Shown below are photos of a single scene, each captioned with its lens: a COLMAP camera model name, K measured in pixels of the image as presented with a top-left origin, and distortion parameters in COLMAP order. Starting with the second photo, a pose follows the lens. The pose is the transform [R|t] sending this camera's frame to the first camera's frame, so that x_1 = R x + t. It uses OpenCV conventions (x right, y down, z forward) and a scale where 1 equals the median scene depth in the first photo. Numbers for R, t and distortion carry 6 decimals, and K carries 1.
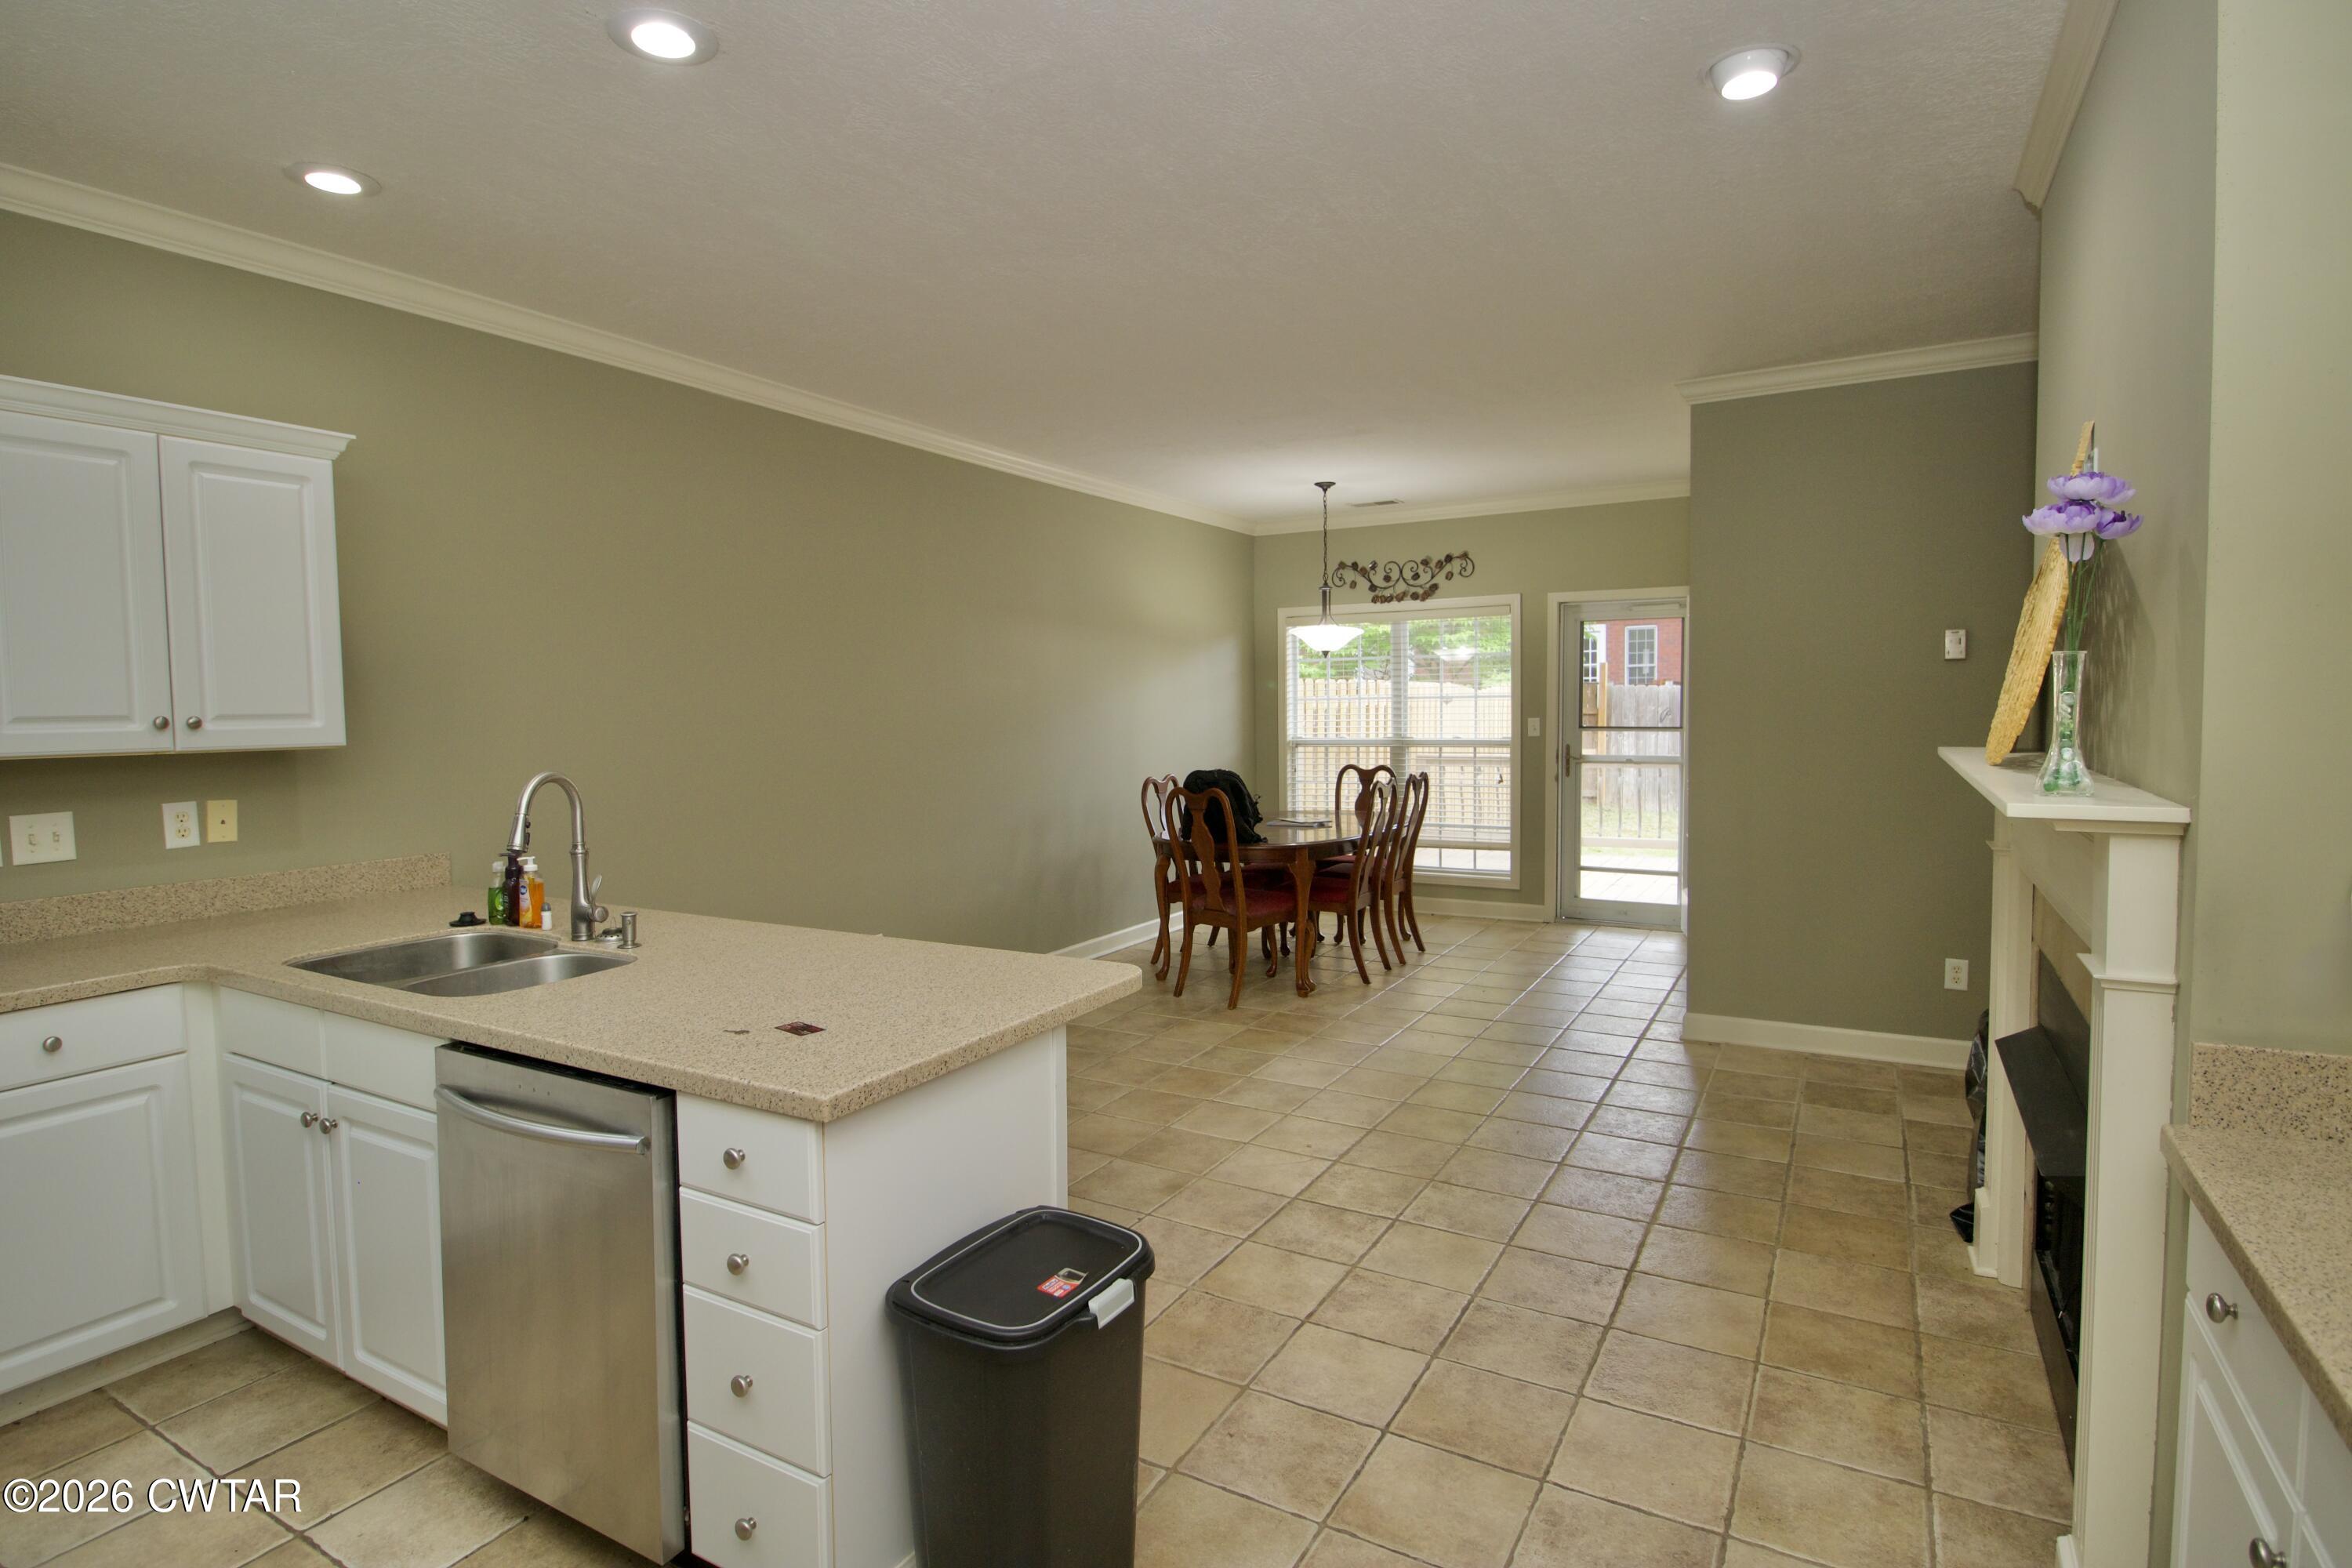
lens RADIAL K [[1193.9, 0, 1173.5], [0, 1193.9, 777.6], [0, 0, 1]] dist [-0.003280, -0.000828]
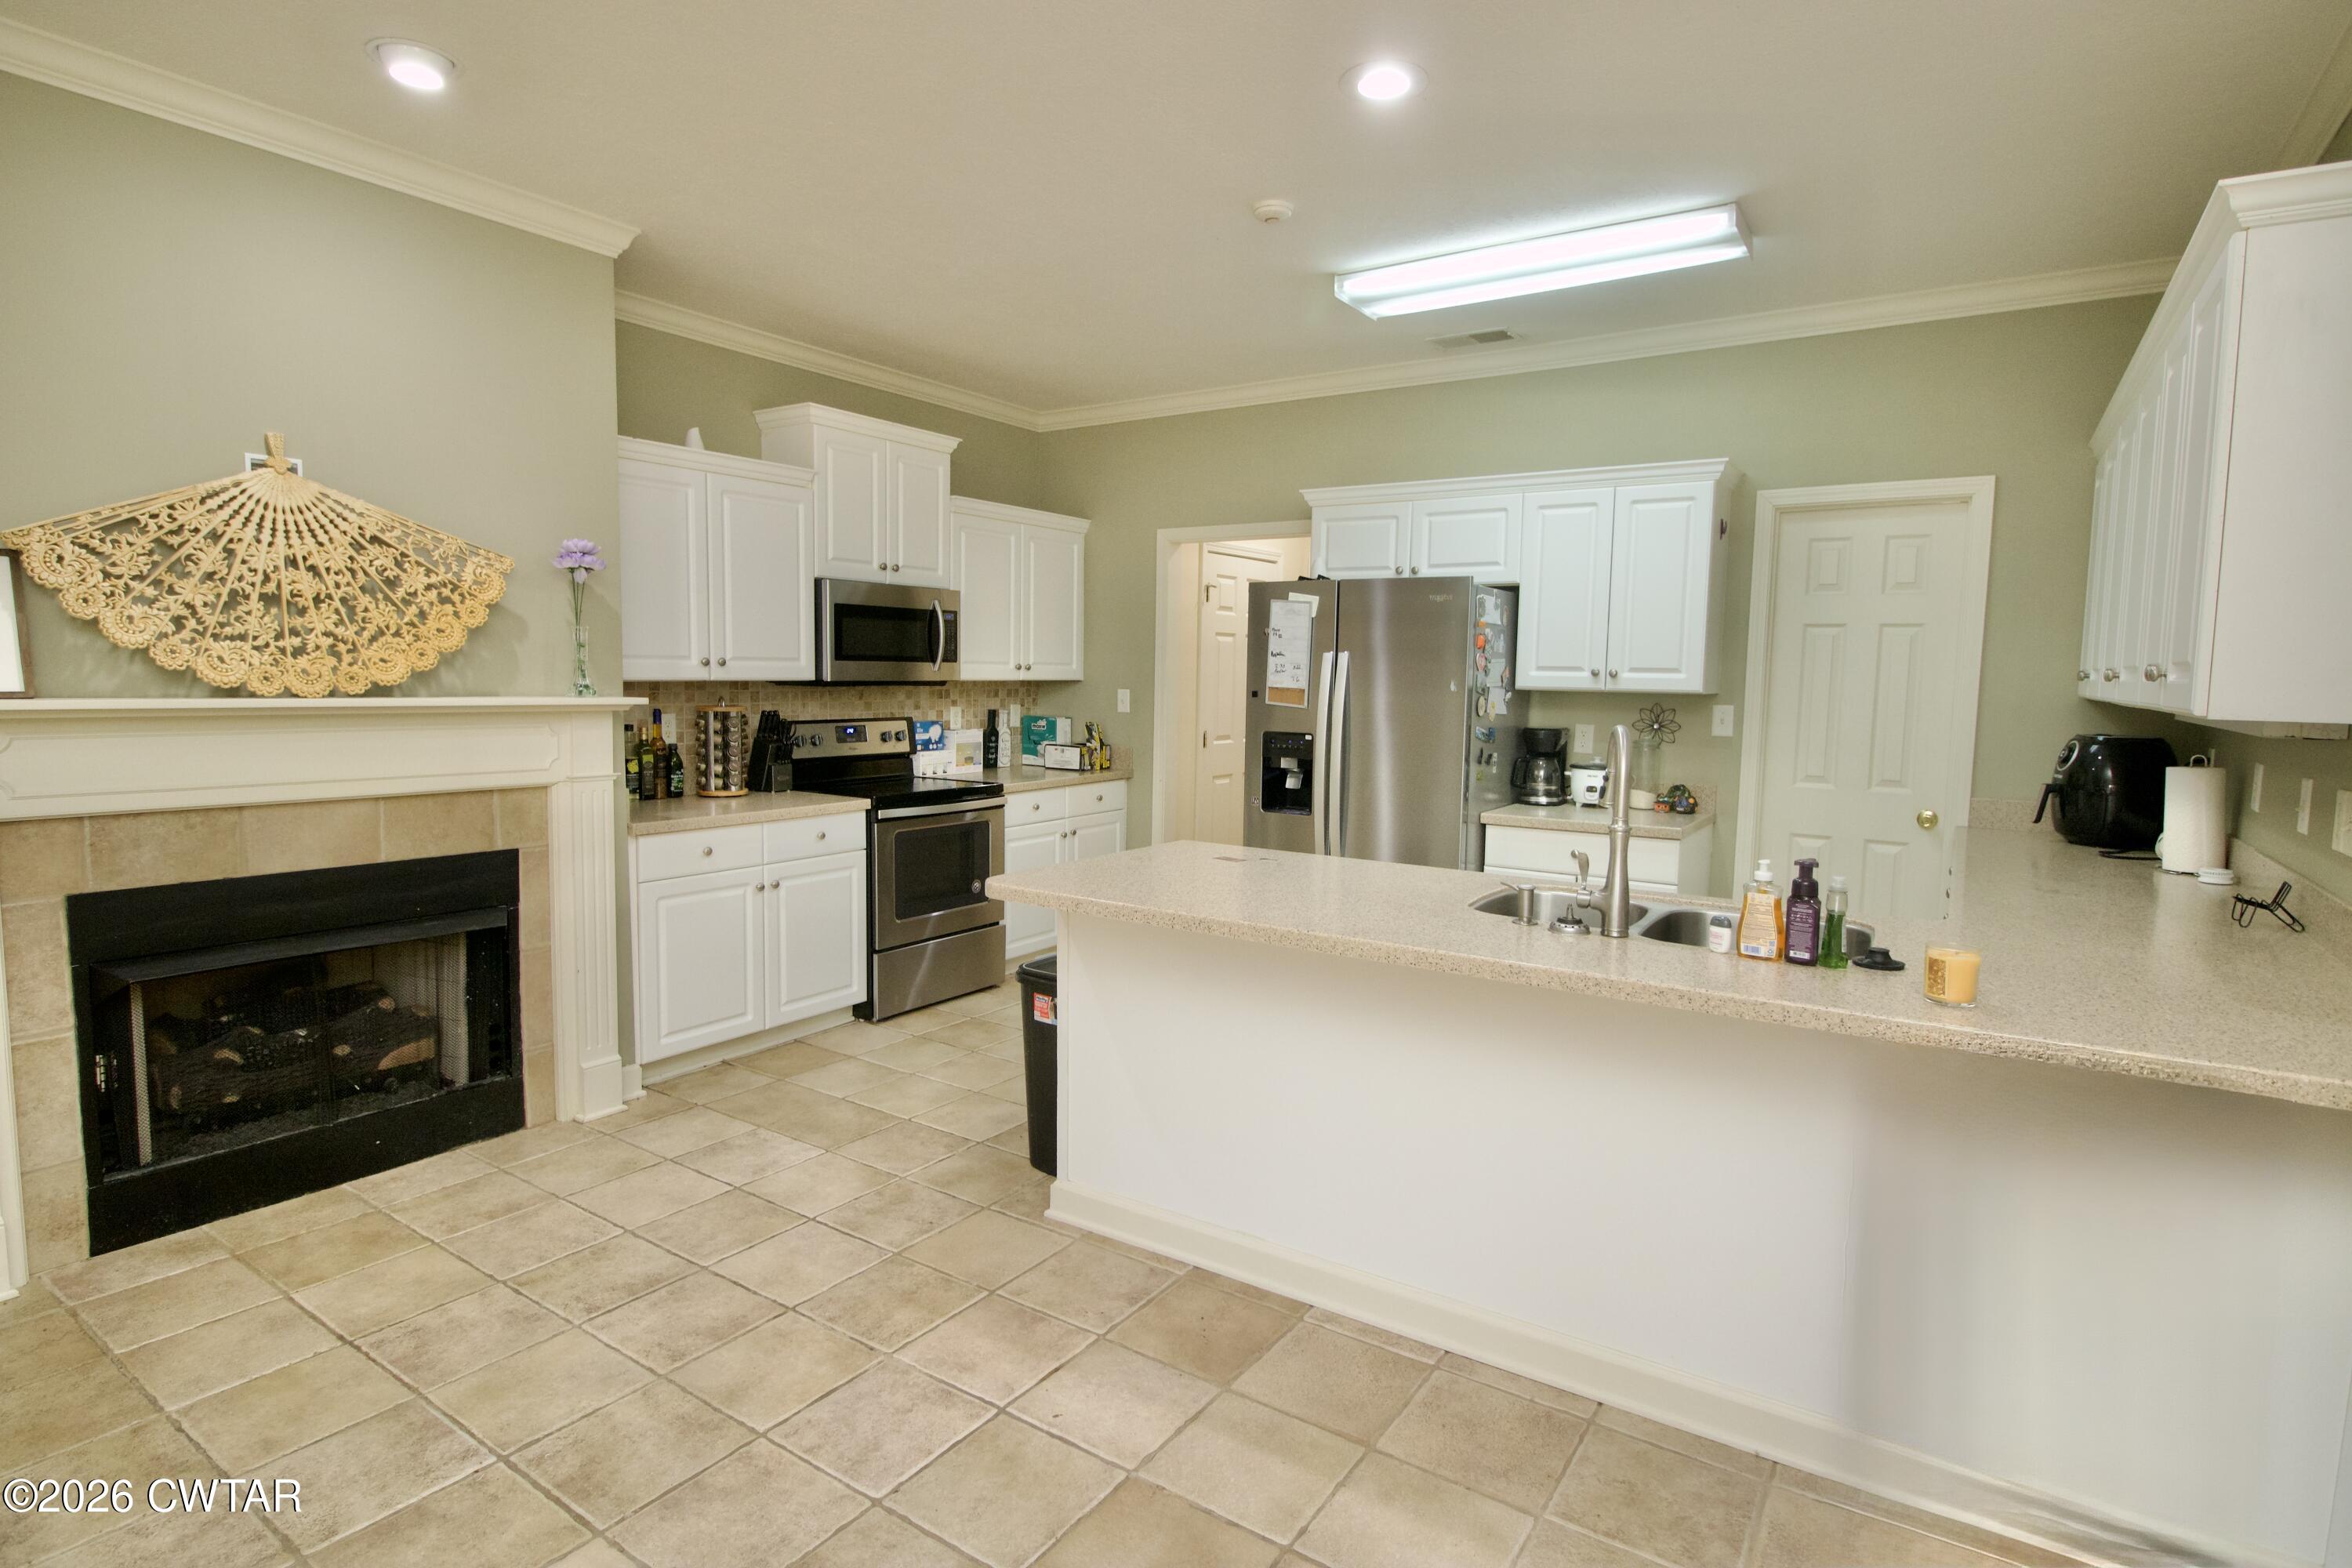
lens RADIAL K [[1193.9, 0, 1173.5], [0, 1193.9, 777.6], [0, 0, 1]] dist [-0.003280, -0.000828]
pose [[-0.998383, -0.010584, 0.055851, -0.256897], [-0.002461, 0.989640, 0.143549, -0.101836], [-0.056792, 0.143179, -0.988066, 1.993183]]
